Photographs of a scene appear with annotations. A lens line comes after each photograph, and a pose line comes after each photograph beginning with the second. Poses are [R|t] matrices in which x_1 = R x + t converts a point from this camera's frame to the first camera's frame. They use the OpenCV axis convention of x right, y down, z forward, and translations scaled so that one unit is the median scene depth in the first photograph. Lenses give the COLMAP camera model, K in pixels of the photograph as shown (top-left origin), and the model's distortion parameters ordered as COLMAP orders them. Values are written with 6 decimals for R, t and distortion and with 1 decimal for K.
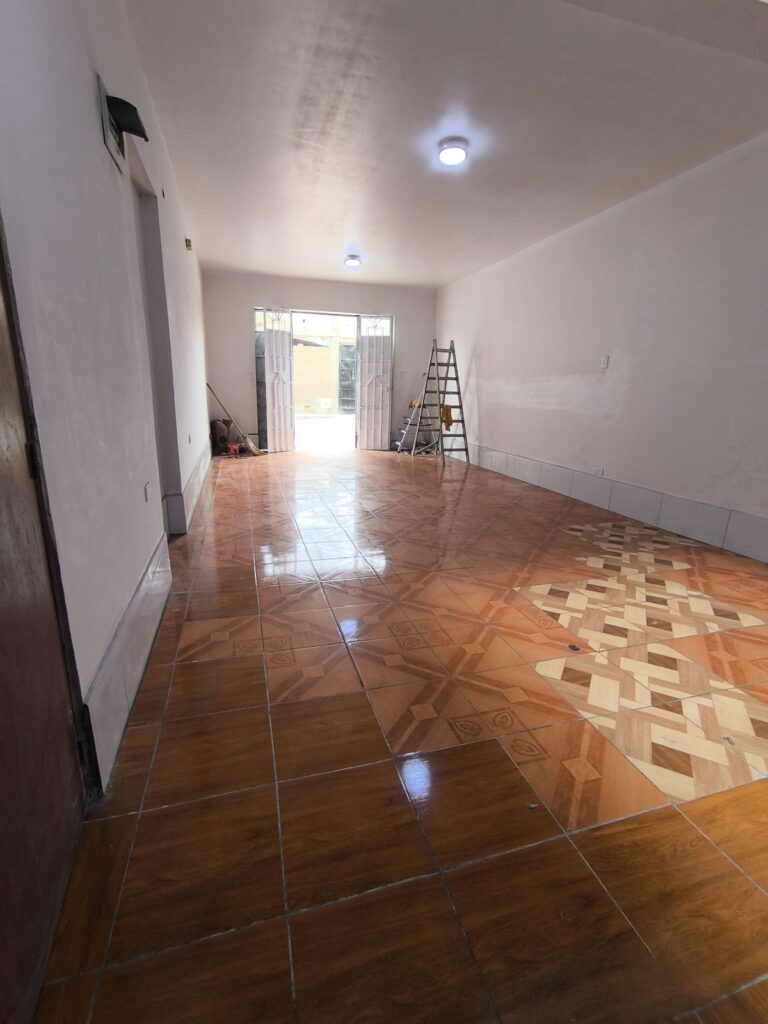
lens RADIAL K [[463.8, 0, 376.8], [0, 463.8, 509.5], [0, 0, 1]] dist [0.001361, 0.003511]
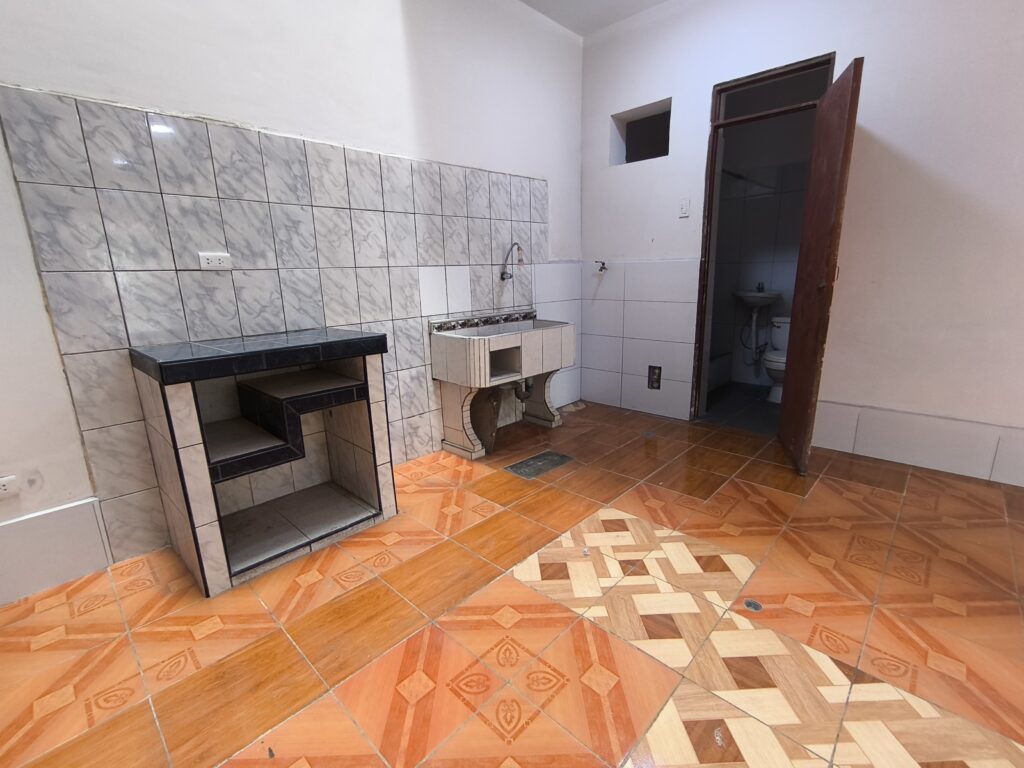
lens RADIAL K [[463.8, 0, 509.7], [0, 463.8, 382.1], [0, 0, 1]] dist [0.001361, 0.003511]
pose [[-0.869633, 0.115144, -0.480084, 1.092228], [-0.113803, 0.899482, 0.421878, -0.307428], [0.480403, 0.421514, -0.769115, 1.235719]]
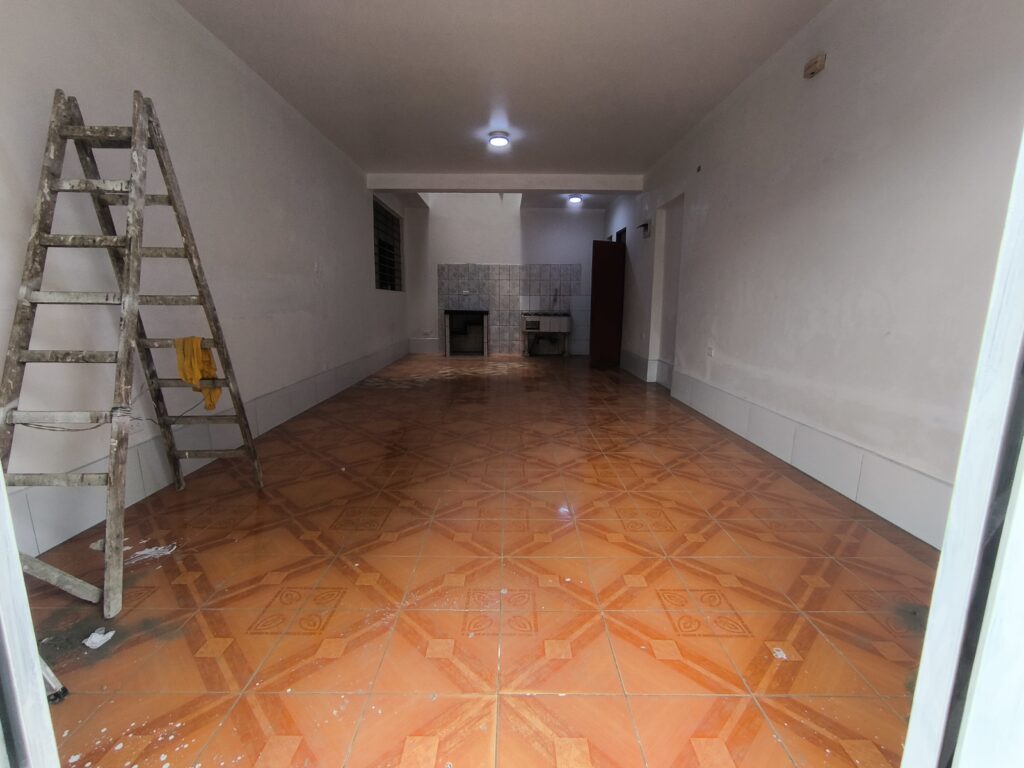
lens RADIAL K [[463.8, 0, 515.0], [0, 463.8, 381.5], [0, 0, 1]] dist [0.001361, 0.003511]
pose [[-0.961369, -0.081600, 0.262889, -0.552116], [0.034653, 0.911574, 0.409673, -1.084975], [-0.273072, 0.402957, -0.873531, 4.170357]]
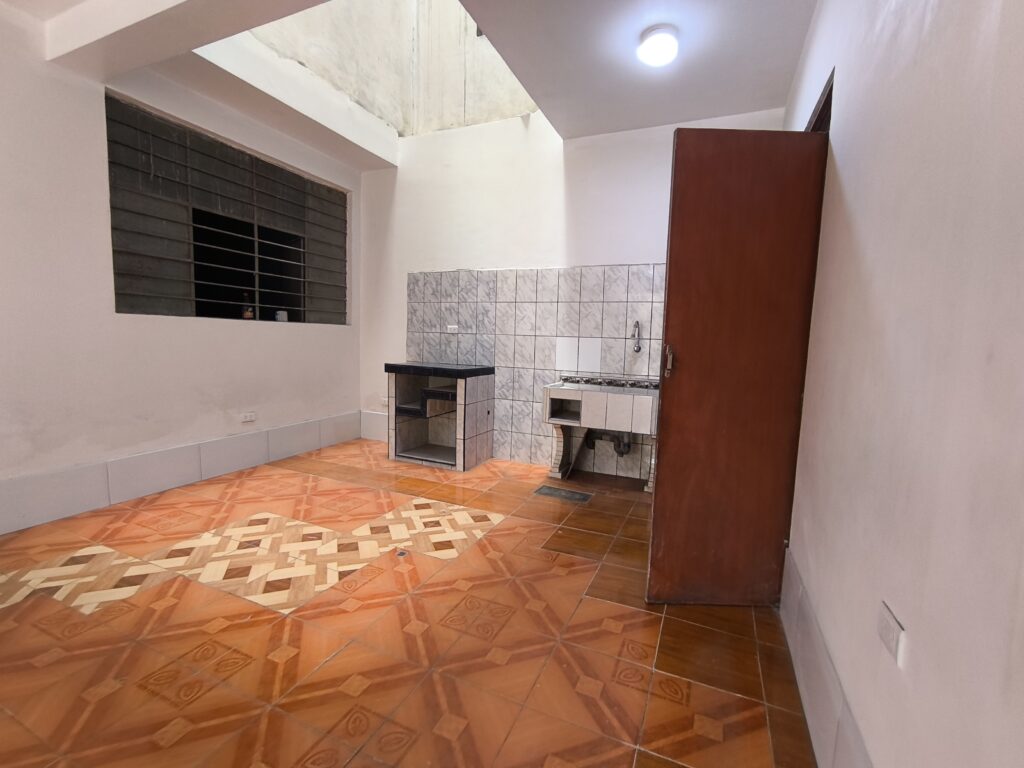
lens RADIAL K [[463.8, 0, 512.8], [0, 463.8, 387.9], [0, 0, 1]] dist [0.001361, 0.003511]
pose [[-0.760874, -0.122017, 0.637325, -0.501363], [0.110829, 0.943295, 0.312910, -0.446012], [-0.639365, 0.308719, -0.704205, 1.521263]]
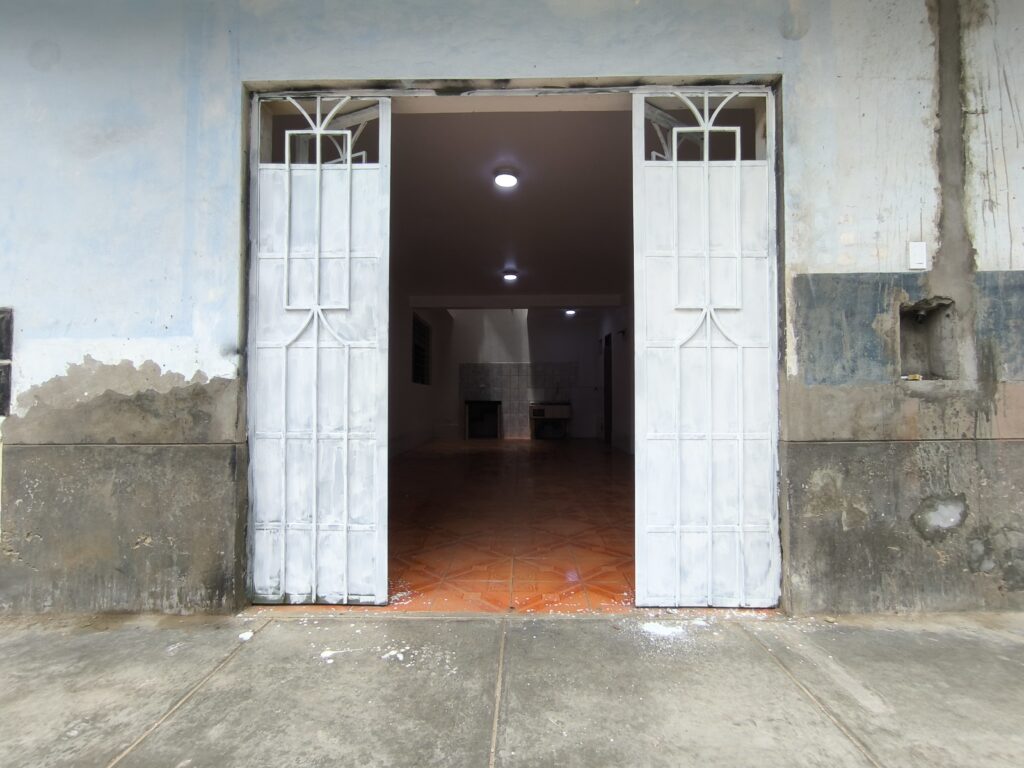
lens RADIAL K [[463.8, 0, 513.5], [0, 463.8, 384.8], [0, 0, 1]] dist [0.001361, 0.003511]
pose [[-0.954724, -0.016852, 0.297016, -0.776901], [0.050263, 0.974904, 0.216878, -1.204845], [-0.293217, 0.221987, -0.929917, 4.897585]]
